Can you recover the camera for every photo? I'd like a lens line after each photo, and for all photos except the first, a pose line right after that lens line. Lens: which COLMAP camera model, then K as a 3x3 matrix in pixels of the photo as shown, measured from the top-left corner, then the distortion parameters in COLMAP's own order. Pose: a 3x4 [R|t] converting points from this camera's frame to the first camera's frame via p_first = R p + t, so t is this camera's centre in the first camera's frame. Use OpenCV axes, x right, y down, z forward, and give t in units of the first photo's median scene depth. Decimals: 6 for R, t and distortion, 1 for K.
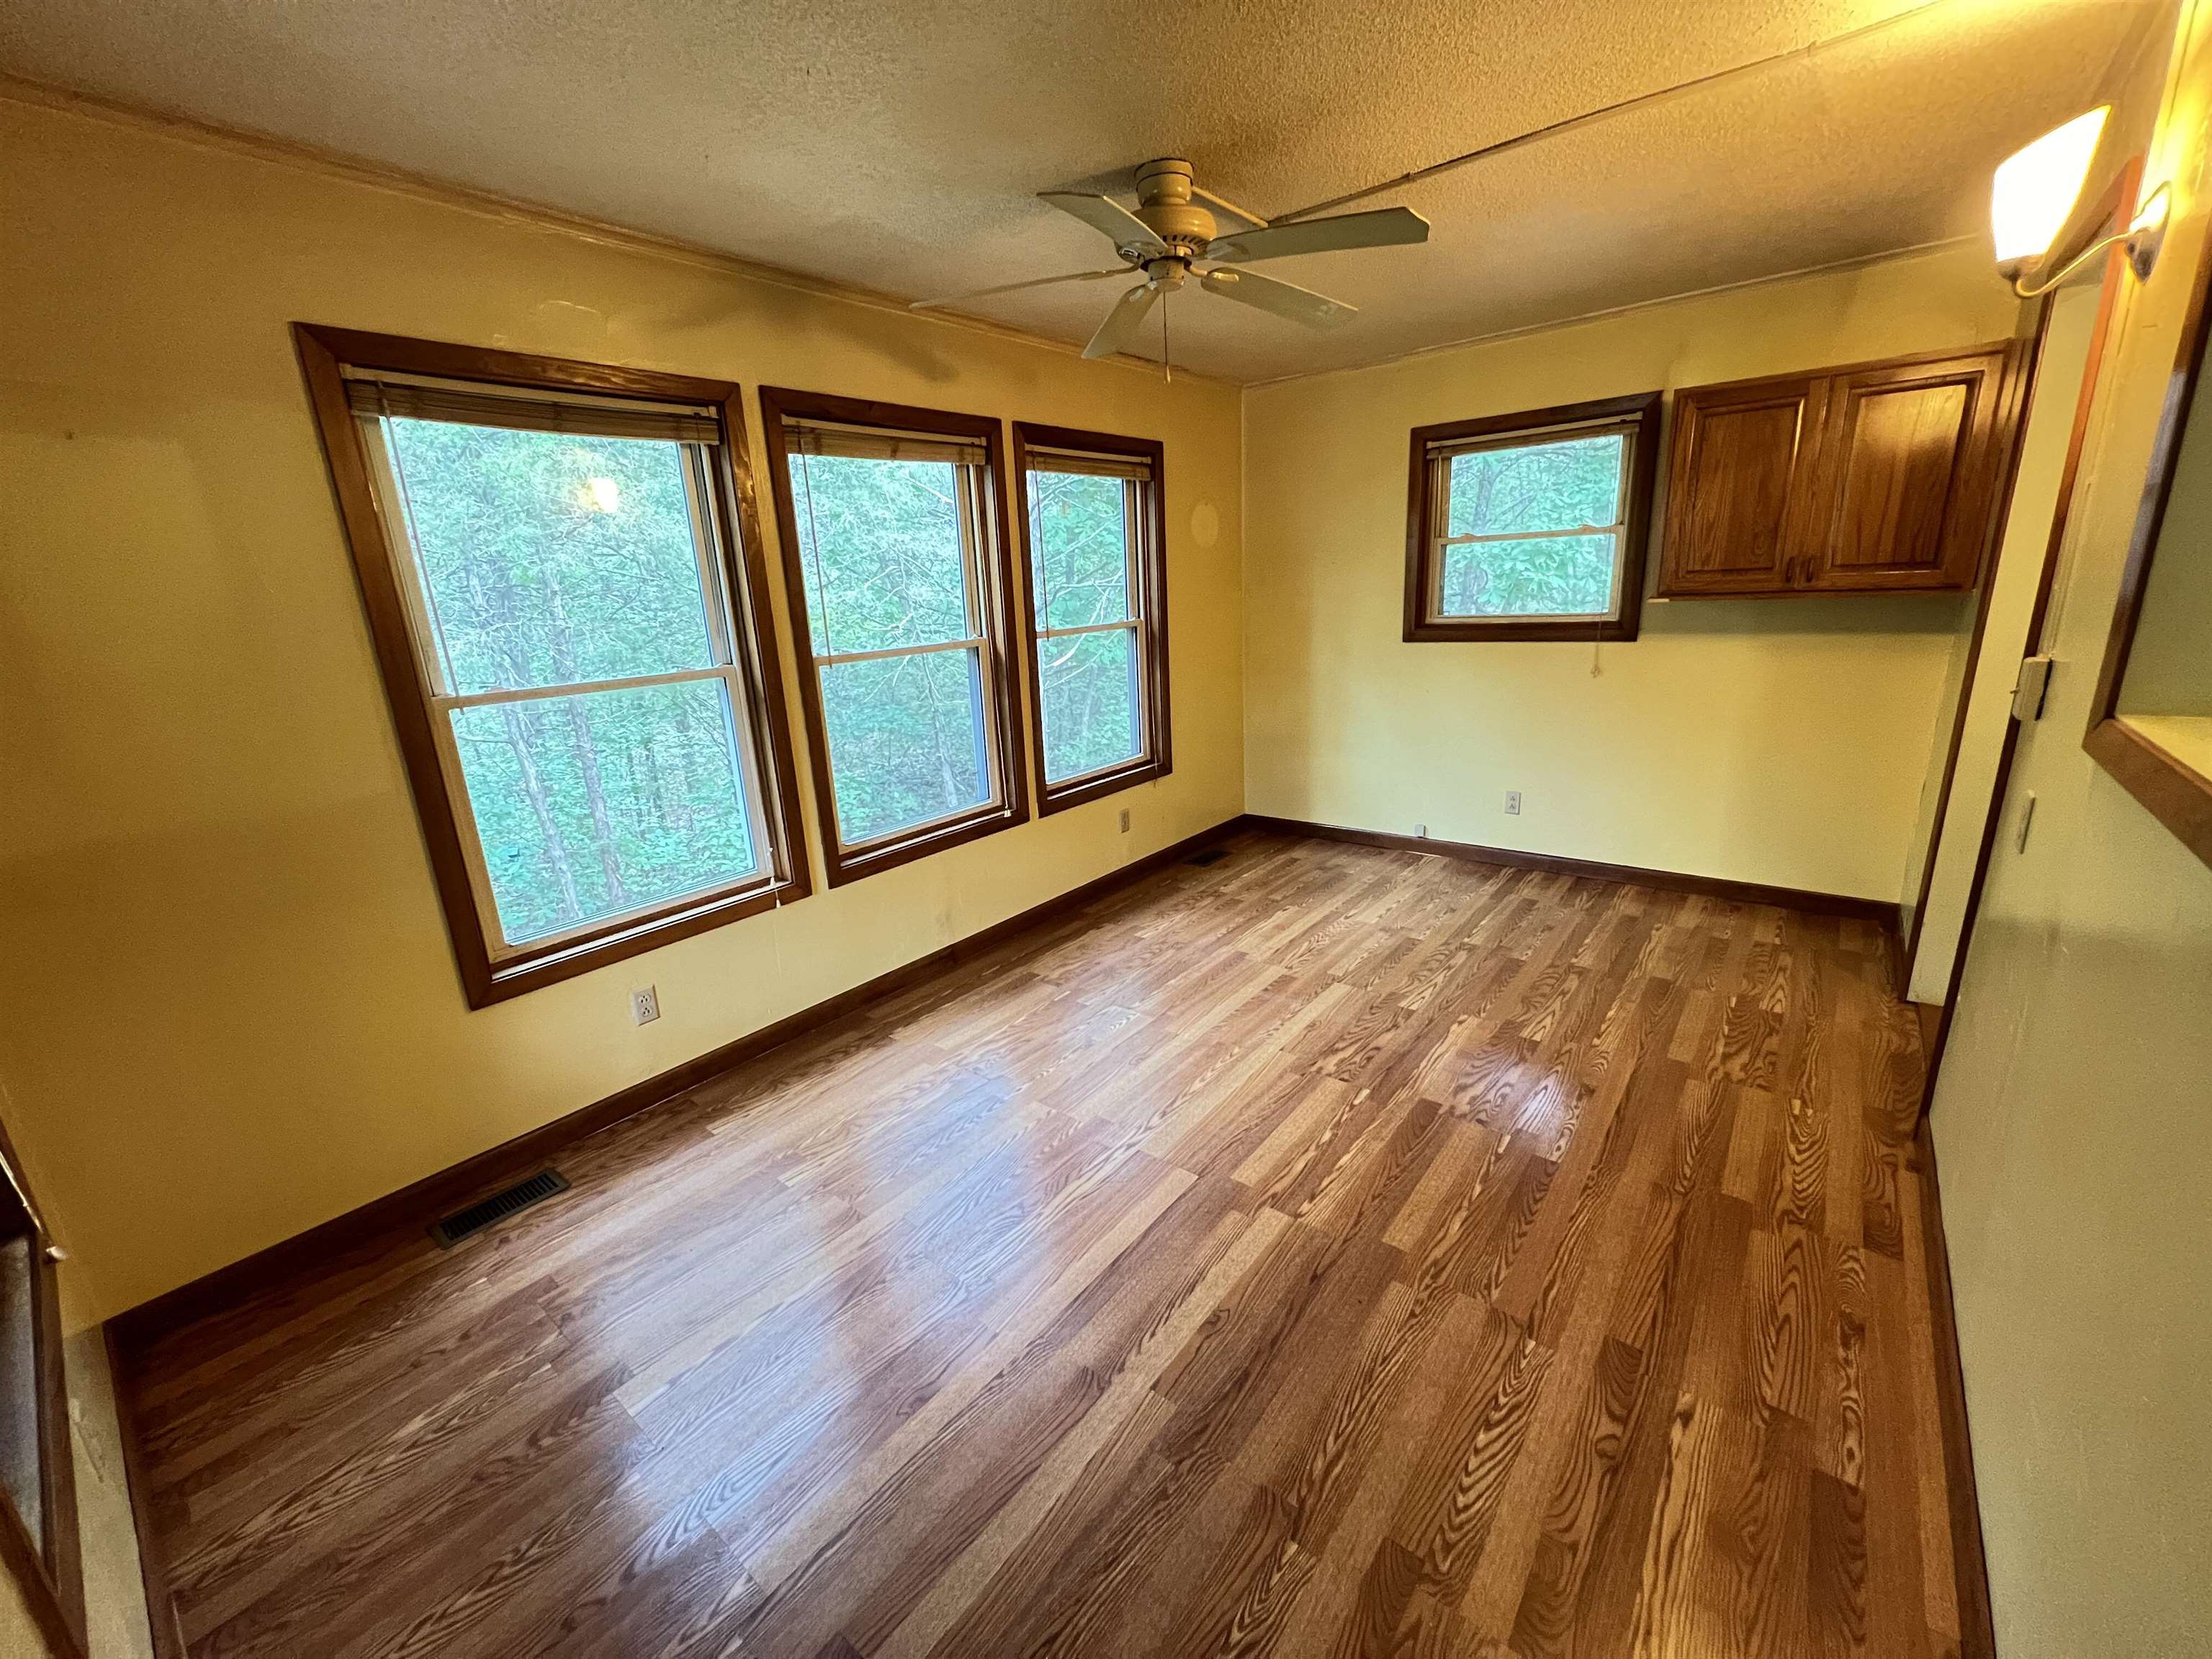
lens RADIAL K [[886.5, 0, 1105.2], [0, 886.5, 824.1], [0, 0, 1]] dist [-0.001332, 0.000781]
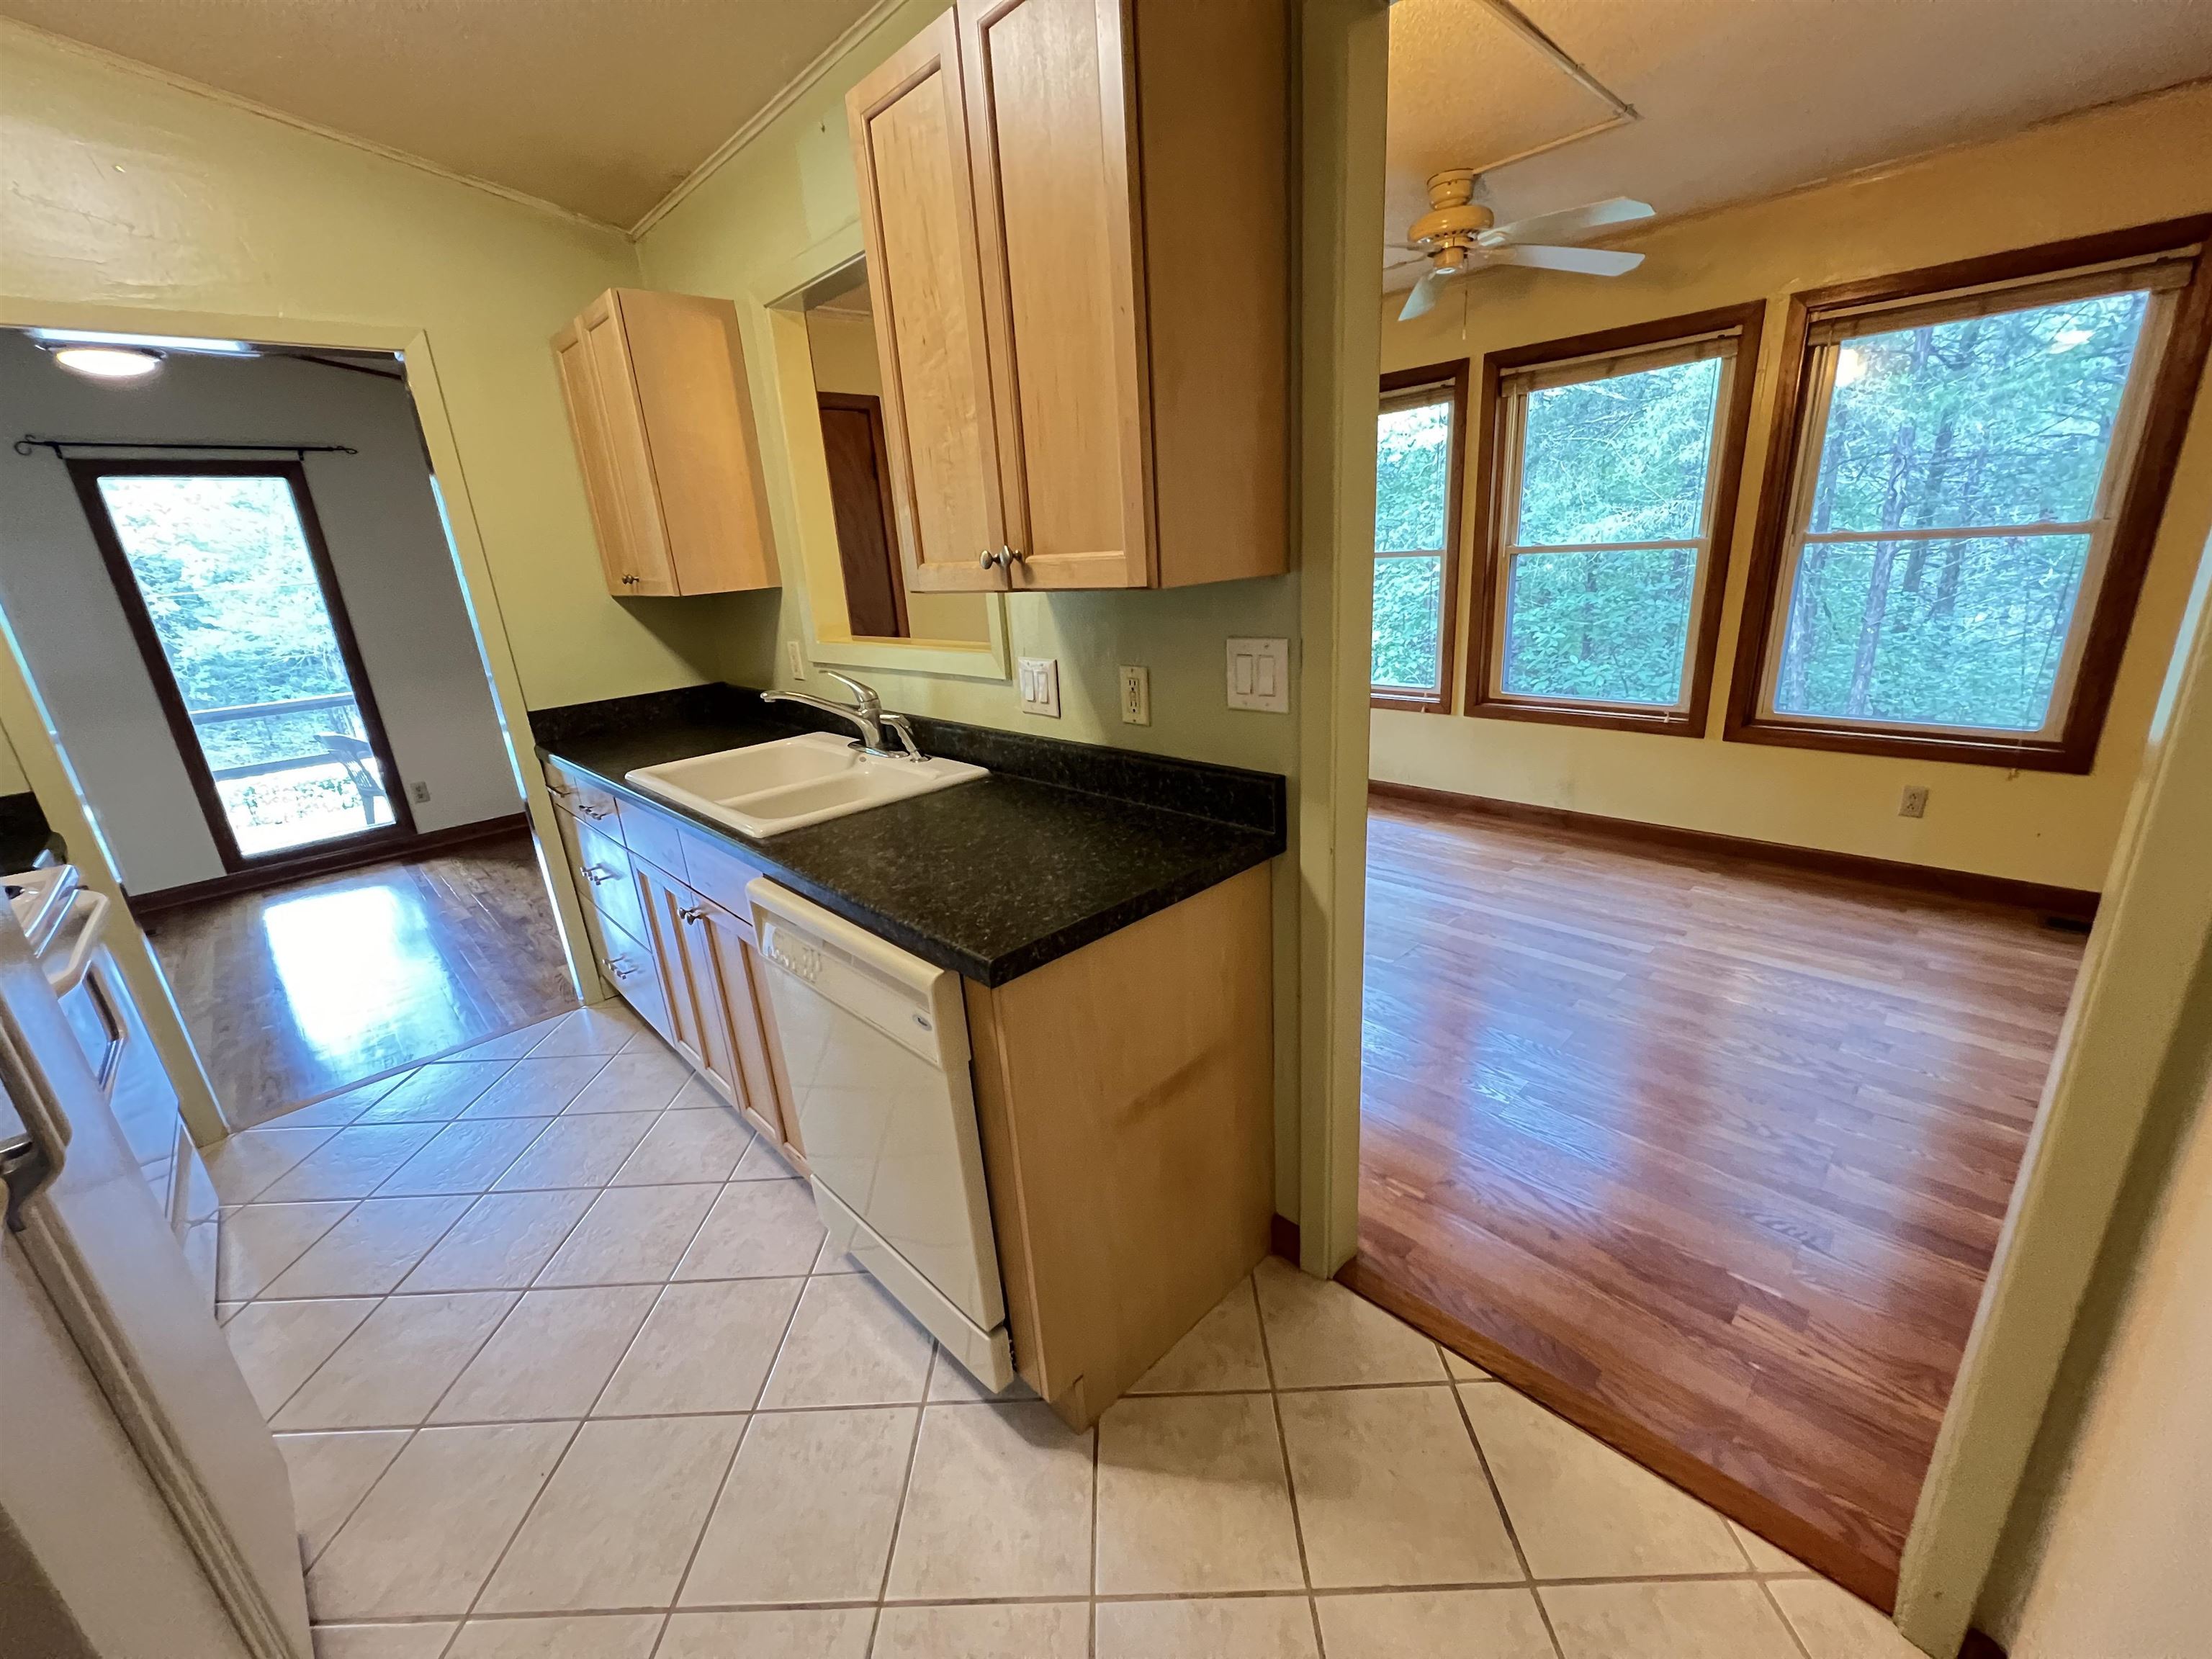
lens RADIAL K [[886.5, 0, 1102.0], [0, 886.5, 832.5], [0, 0, 1]] dist [-0.001332, 0.000781]
pose [[-0.111842, 0.367401, -0.923313, 1.182915], [-0.194885, 0.902990, 0.382921, -0.197488], [0.974429, 0.222767, -0.029392, 0.544856]]
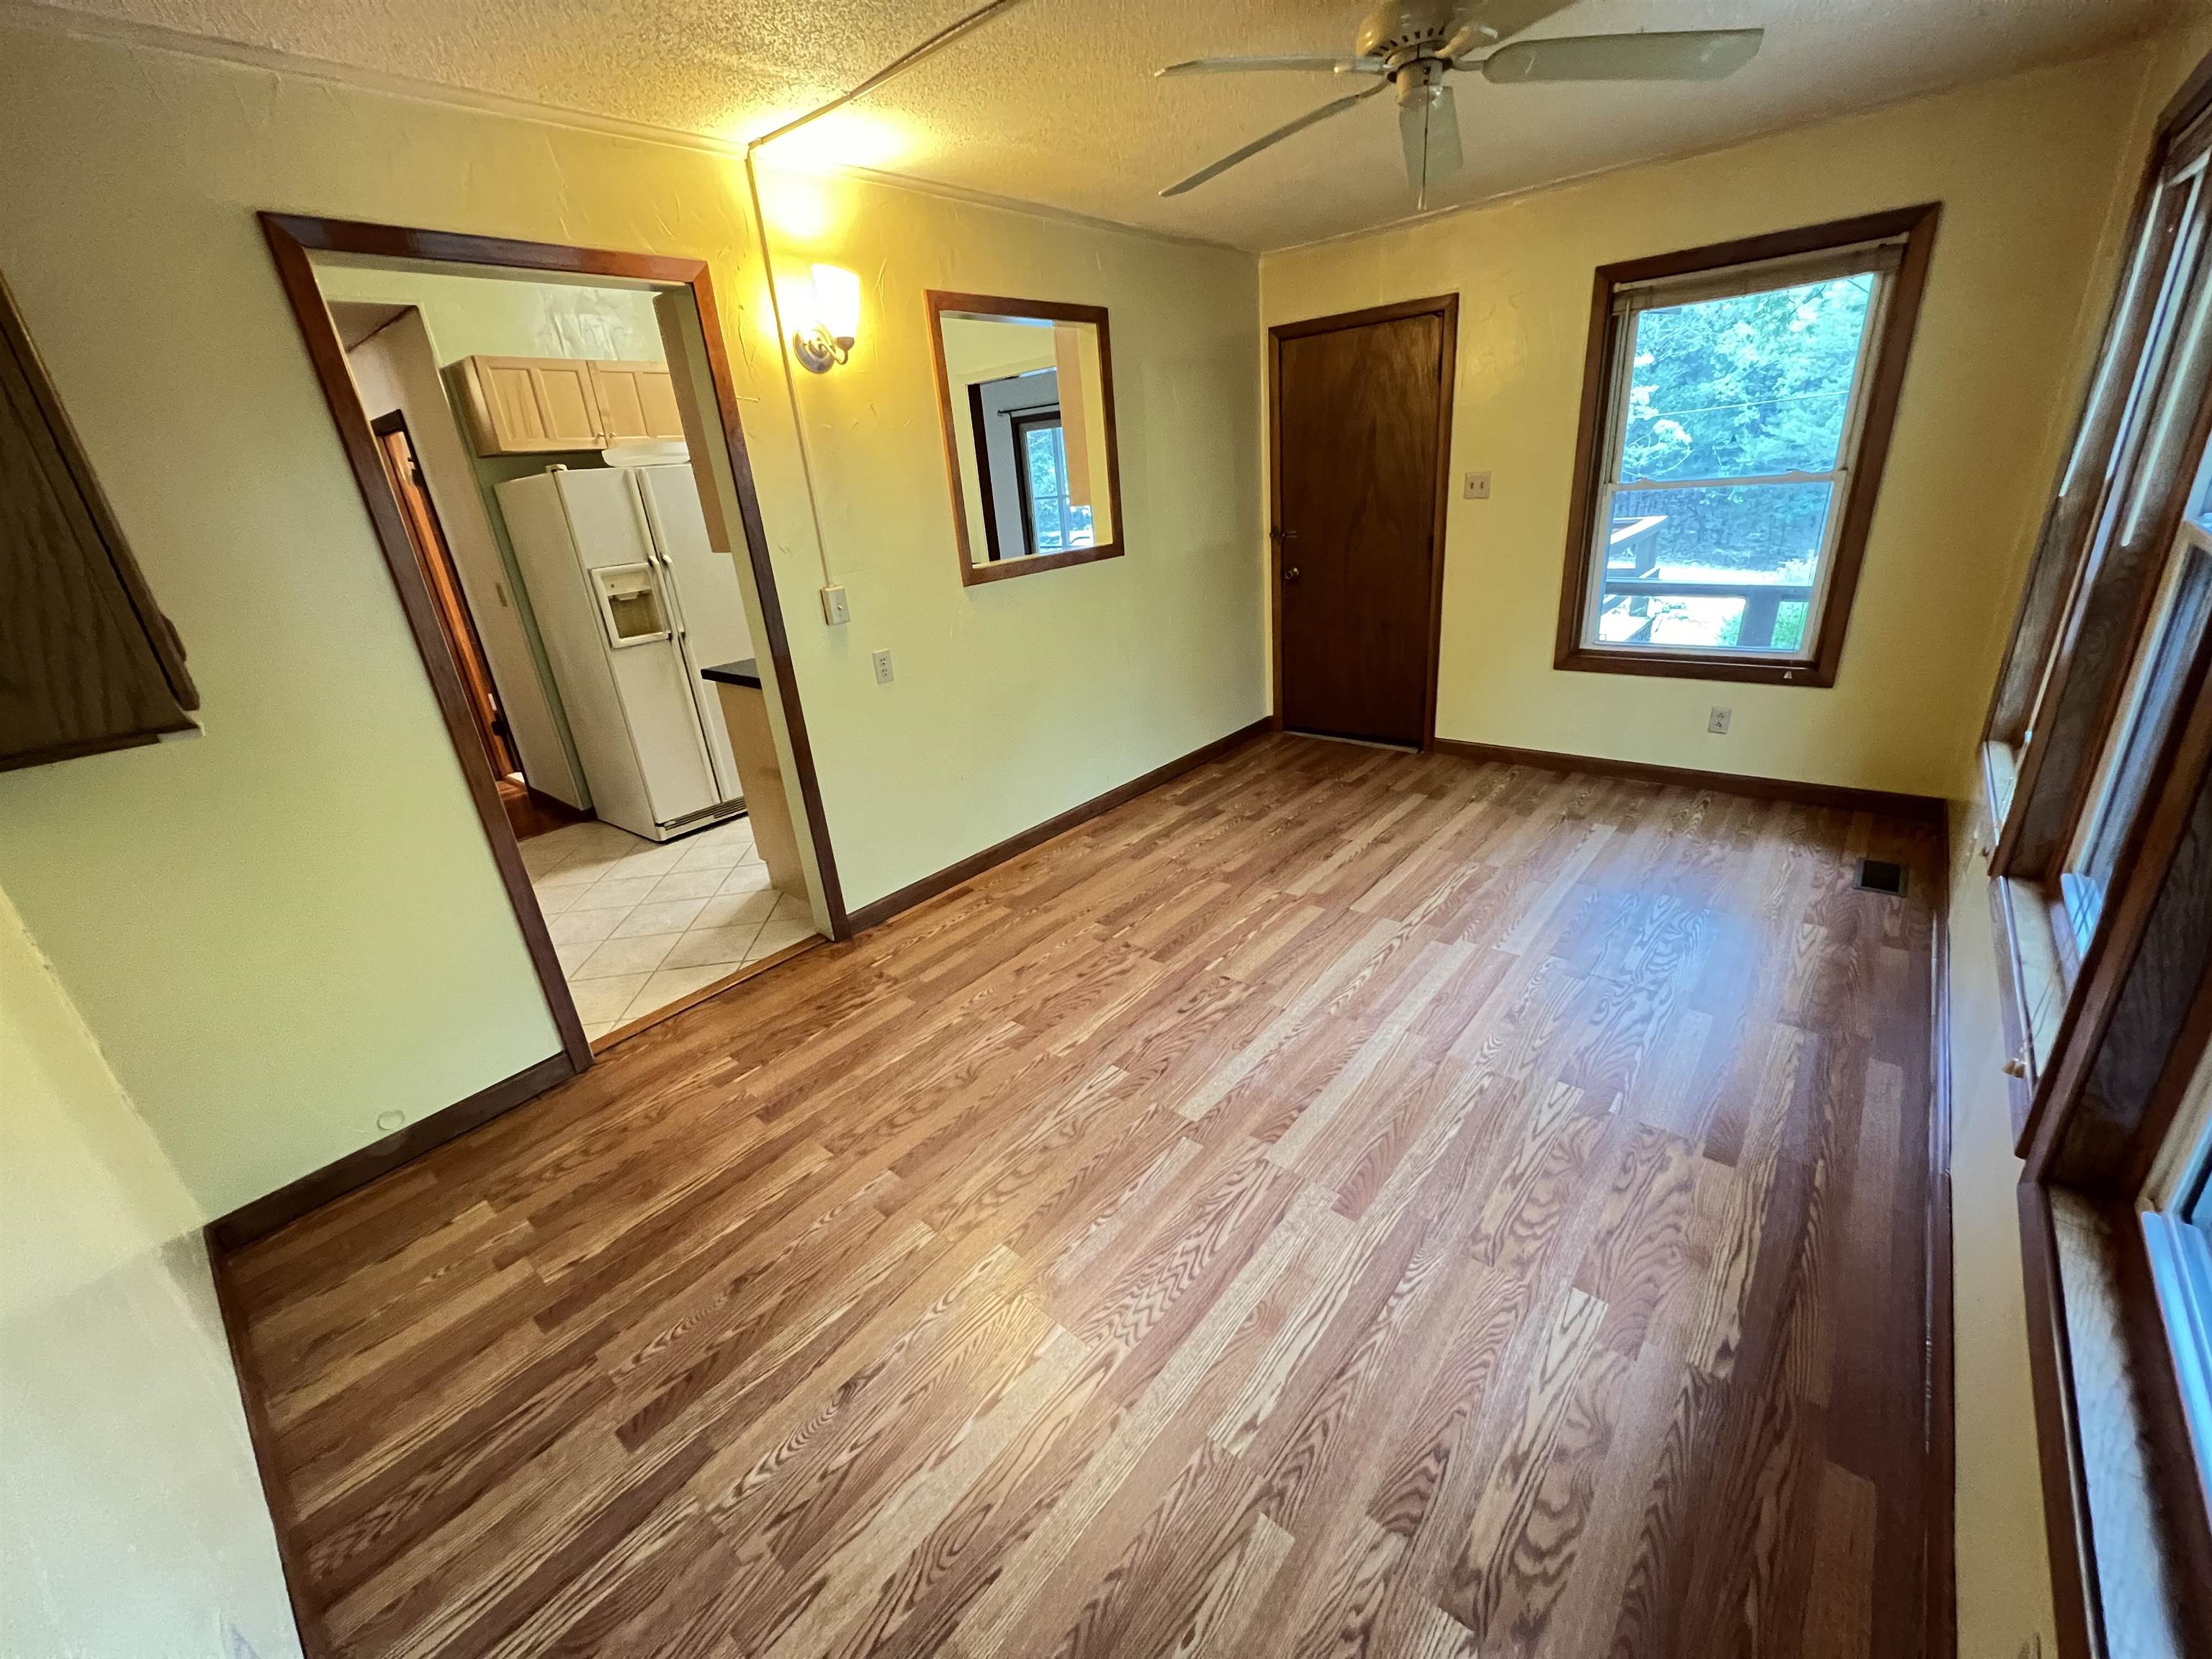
lens RADIAL K [[886.5, 0, 1107.4], [0, 886.5, 823.5], [0, 0, 1]] dist [-0.001332, 0.000781]
pose [[-0.990448, 0.117126, 0.072766, 0.278143], [0.137266, 0.787386, 0.600983, -0.455686], [0.013096, 0.605230, -0.795943, 1.546204]]
